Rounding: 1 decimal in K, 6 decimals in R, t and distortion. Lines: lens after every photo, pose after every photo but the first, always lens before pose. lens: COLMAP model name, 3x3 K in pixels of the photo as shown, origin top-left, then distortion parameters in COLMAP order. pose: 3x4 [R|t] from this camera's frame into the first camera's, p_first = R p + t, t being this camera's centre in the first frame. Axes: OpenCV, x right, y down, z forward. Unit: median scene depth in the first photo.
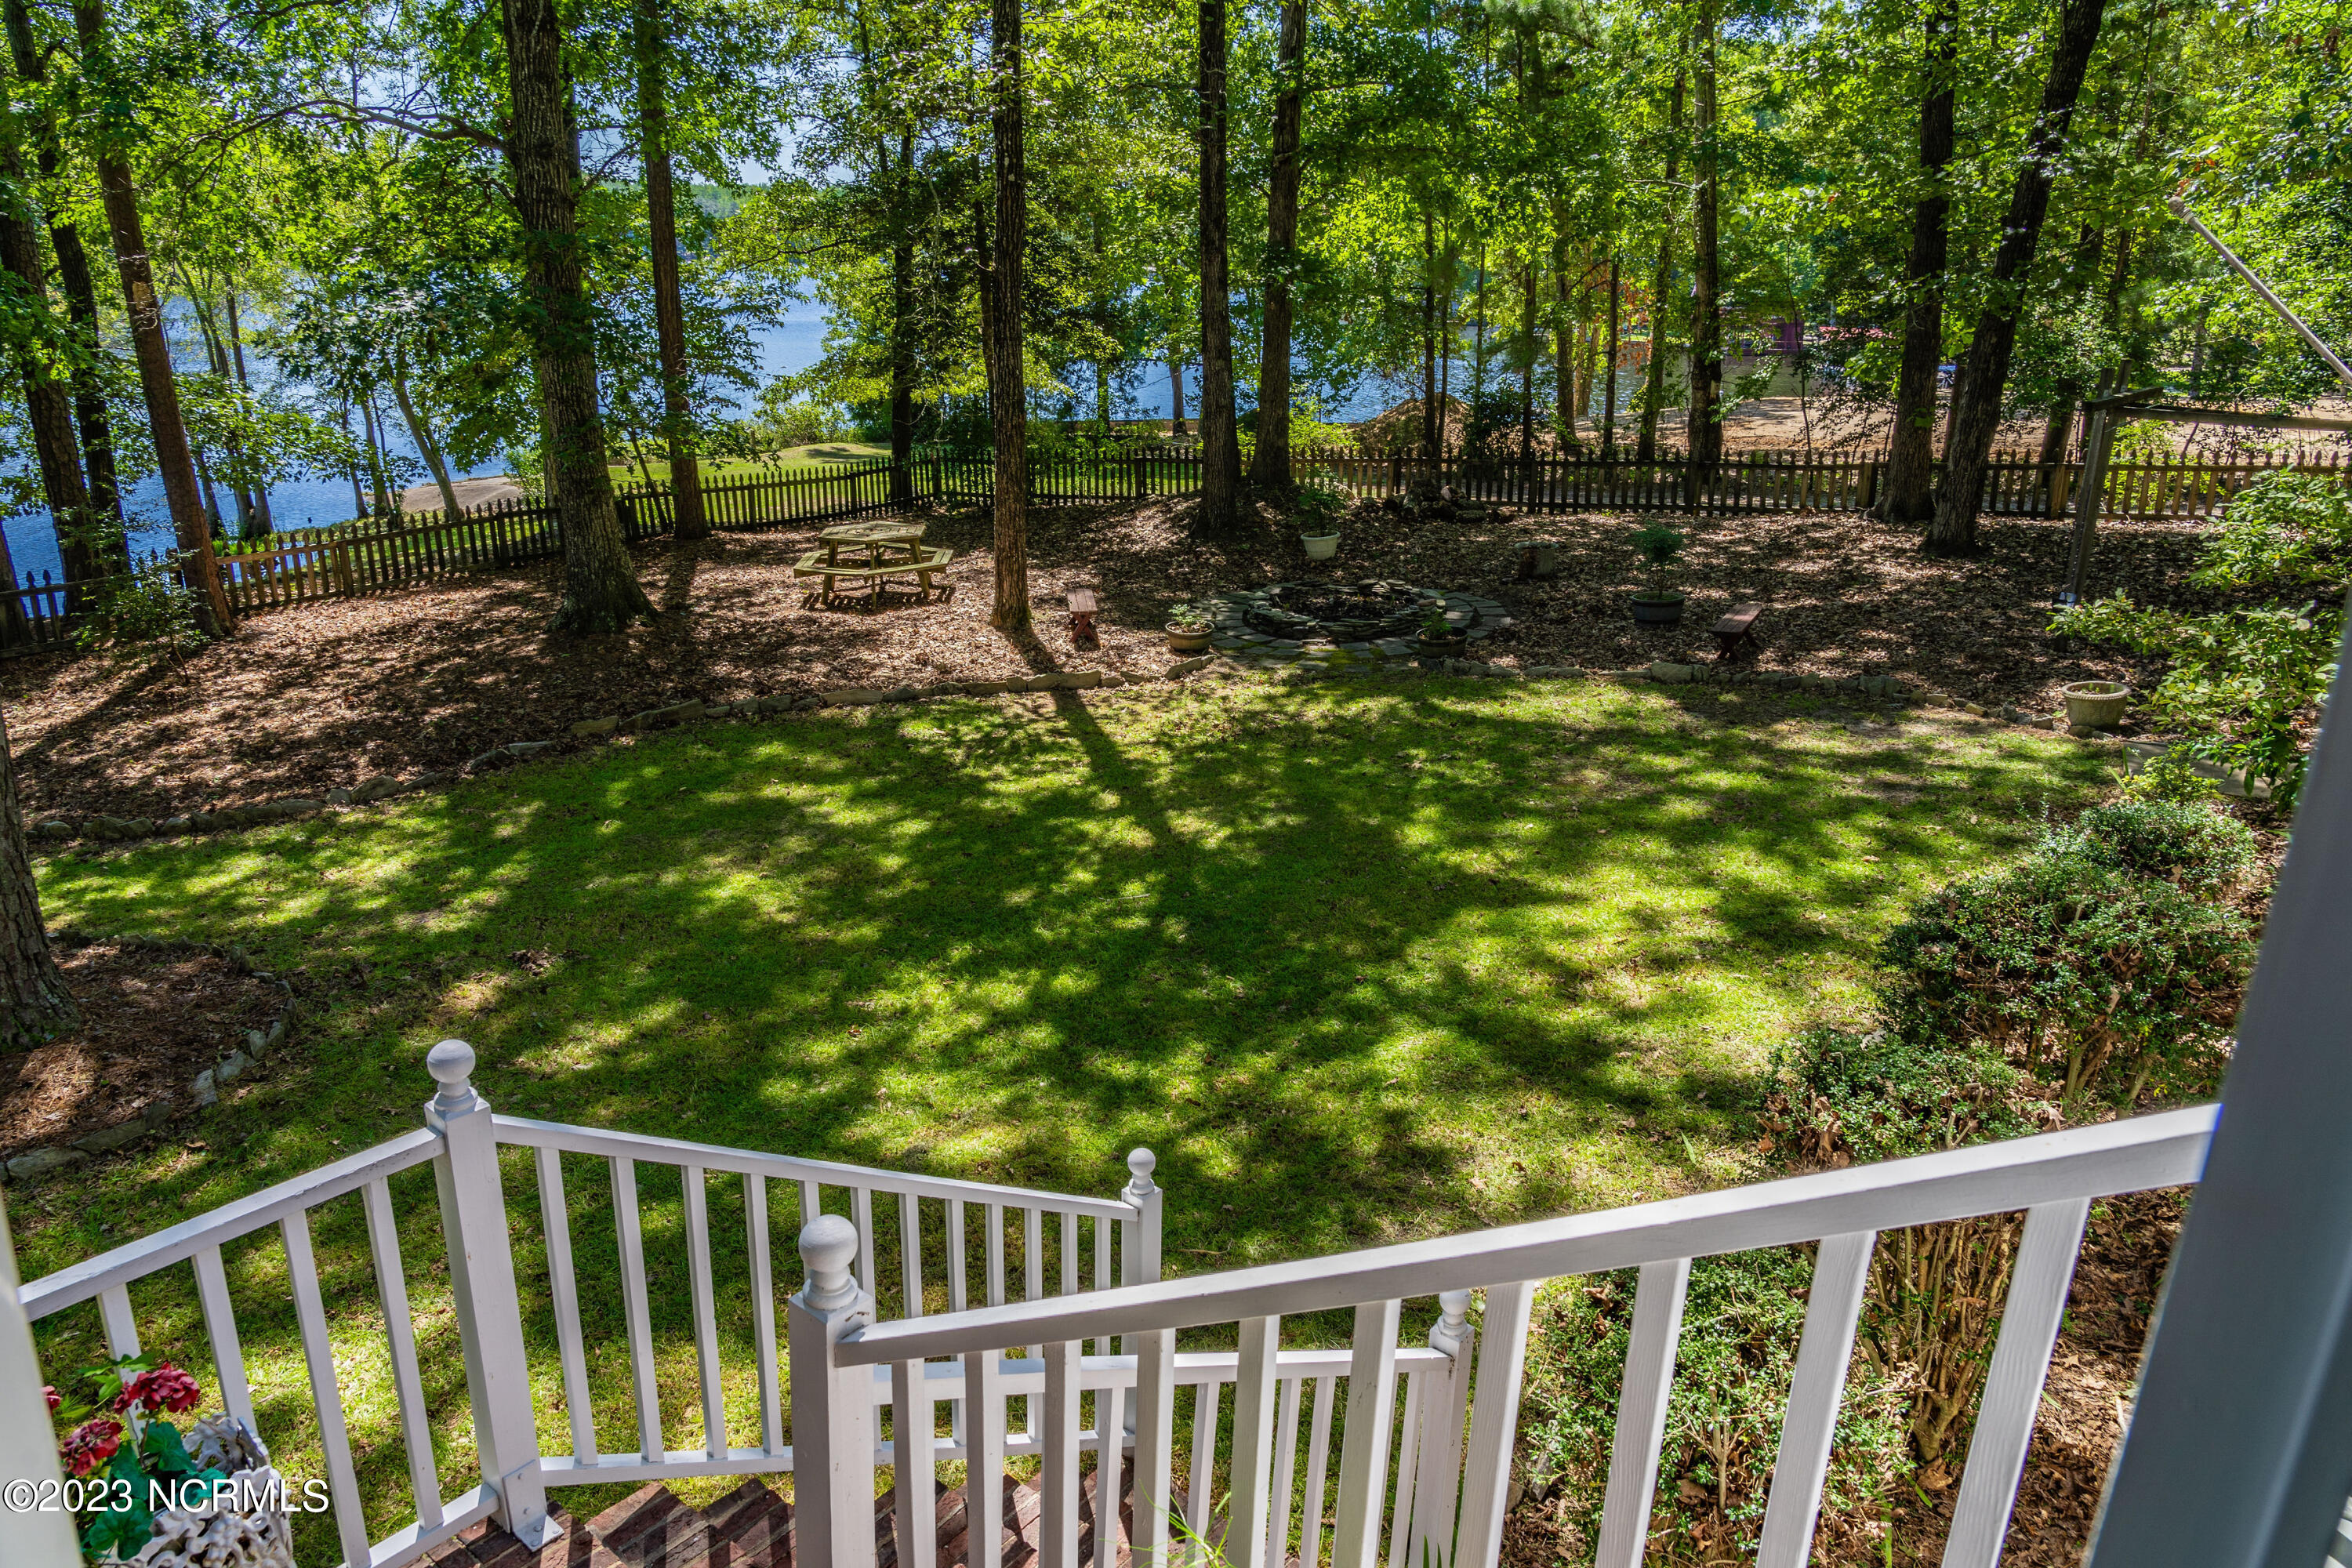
lens RADIAL K [[1581.9, 0, 1176.0], [0, 1581.9, 784.0], [0, 0, 1]] dist [-0.011035, -0.000685]
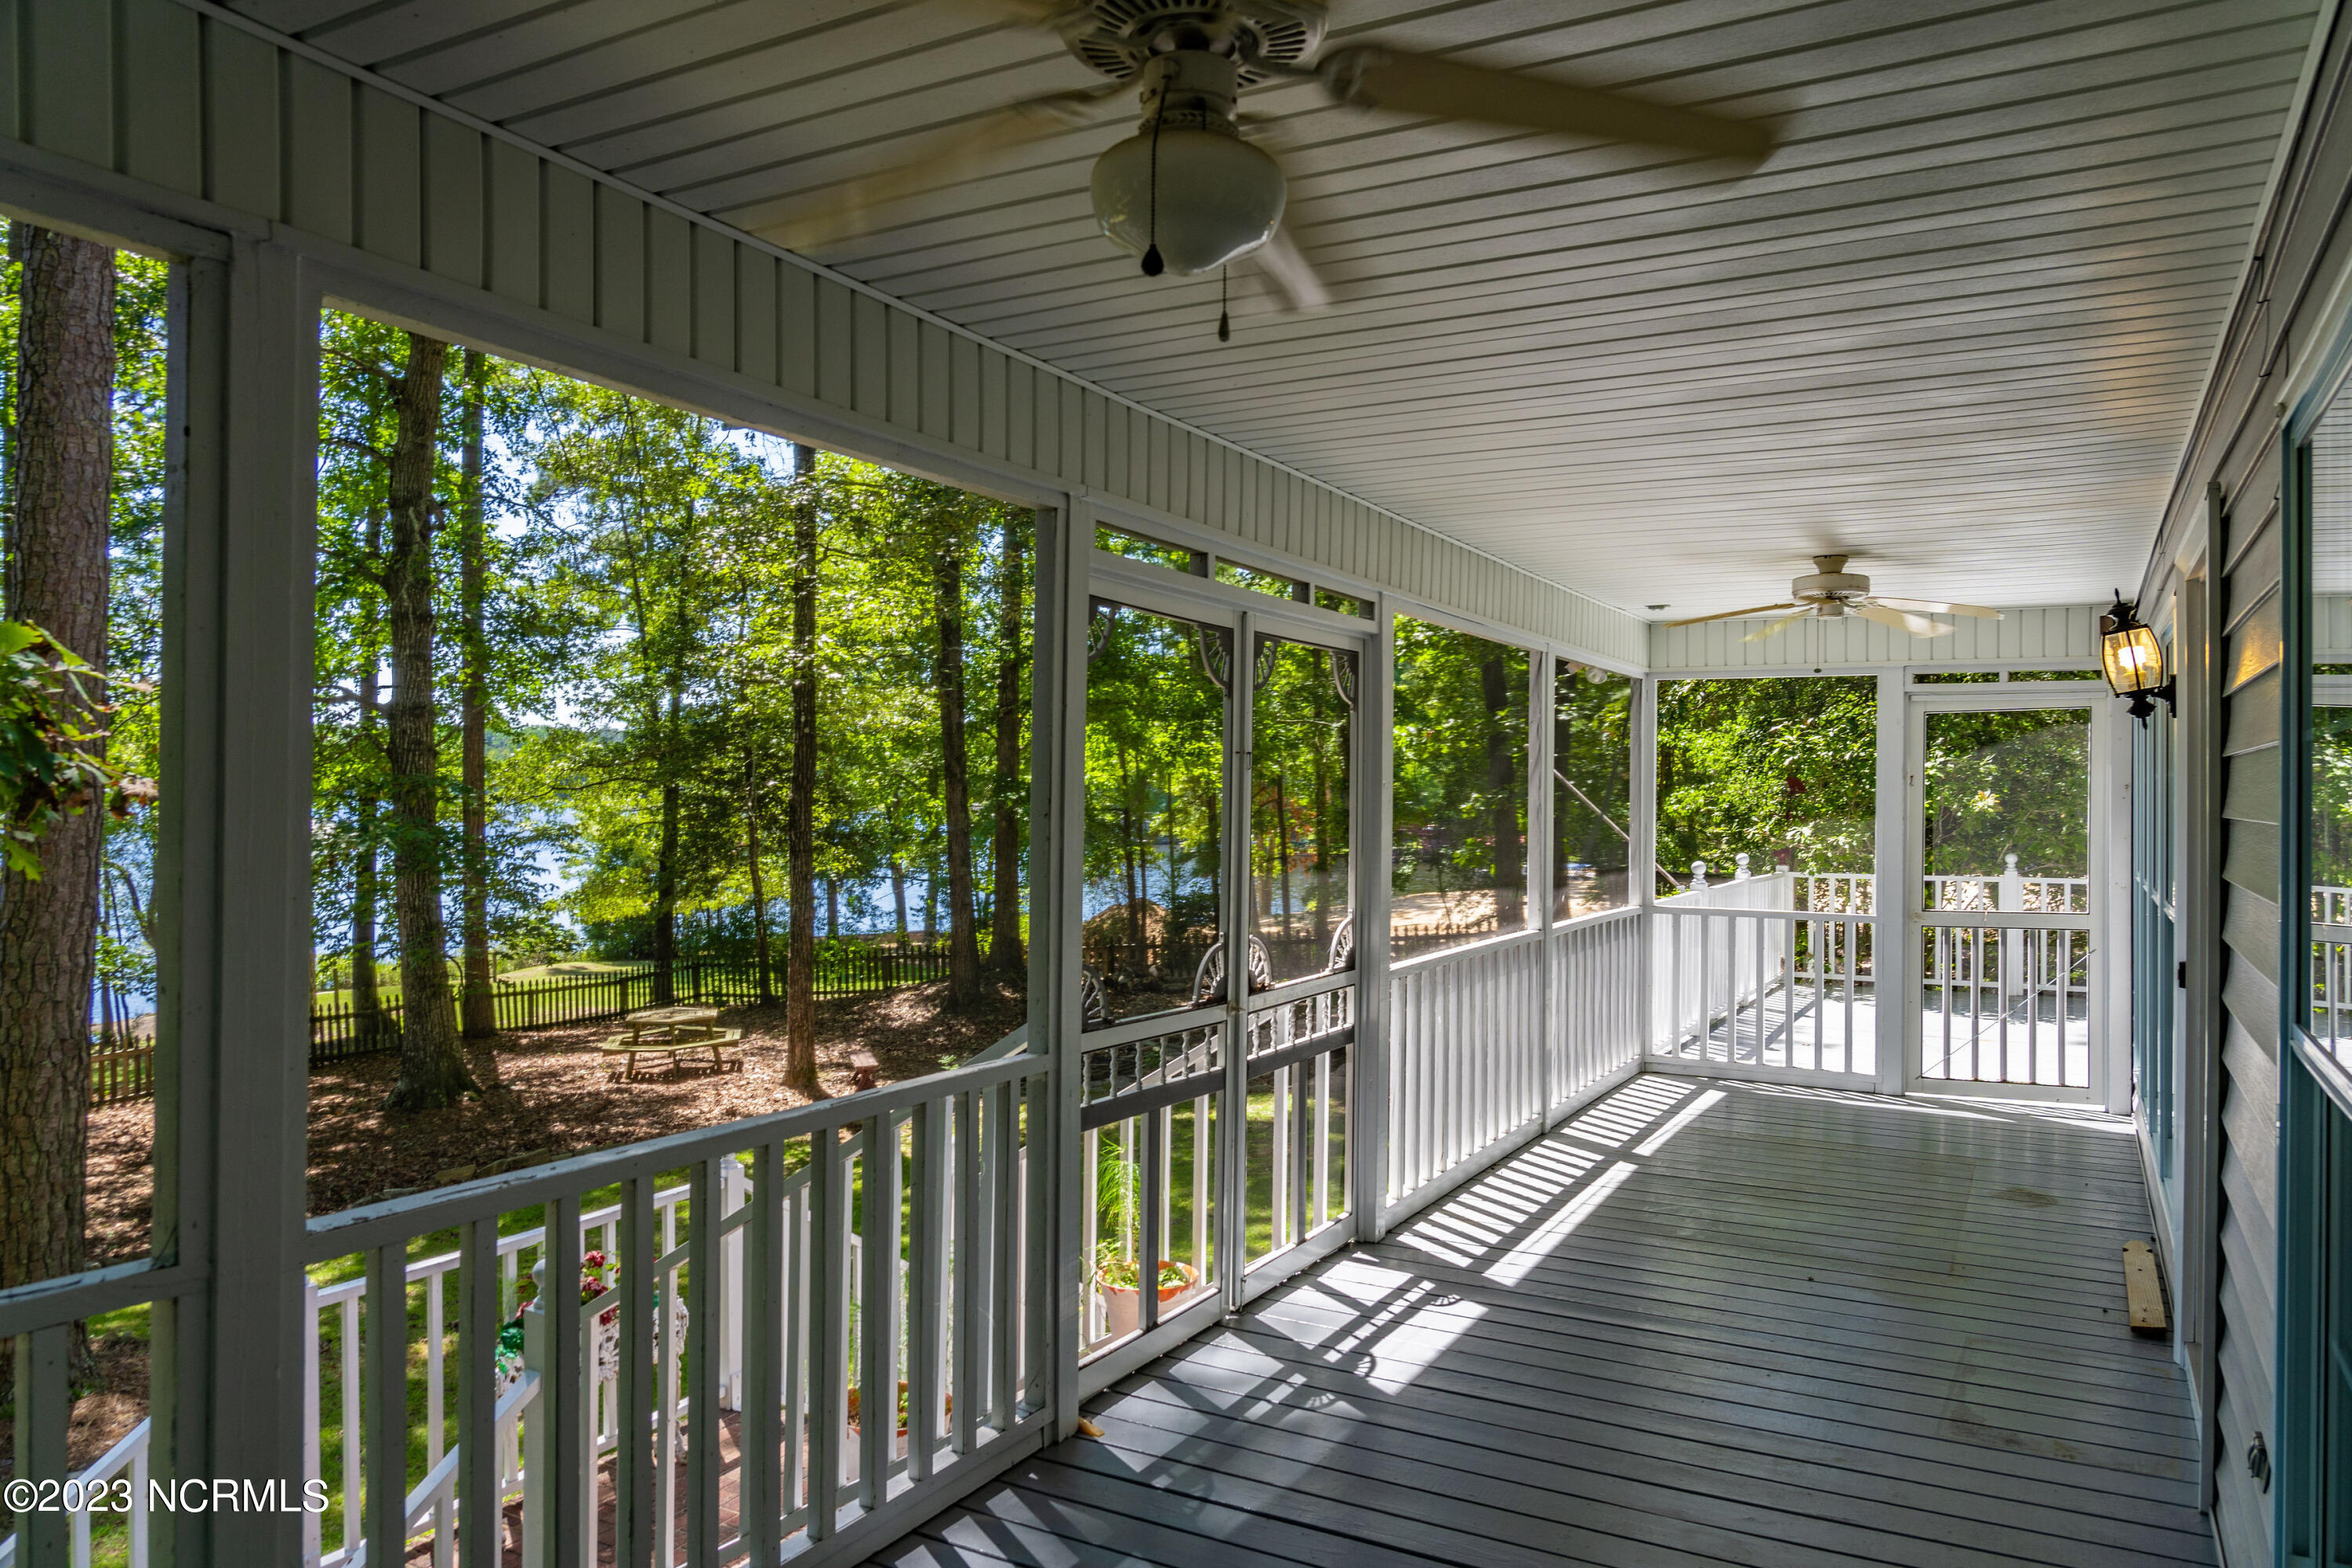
lens RADIAL K [[1605.7, 0, 1177.6], [0, 1605.7, 803.5], [0, 0, 1]] dist [0.003238, 0.000379]
pose [[0.982264, -0.018639, 0.186577, -0.030458], [0.074847, 0.951310, -0.299009, 0.051181], [-0.171919, 0.307670, 0.935833, -0.152298]]
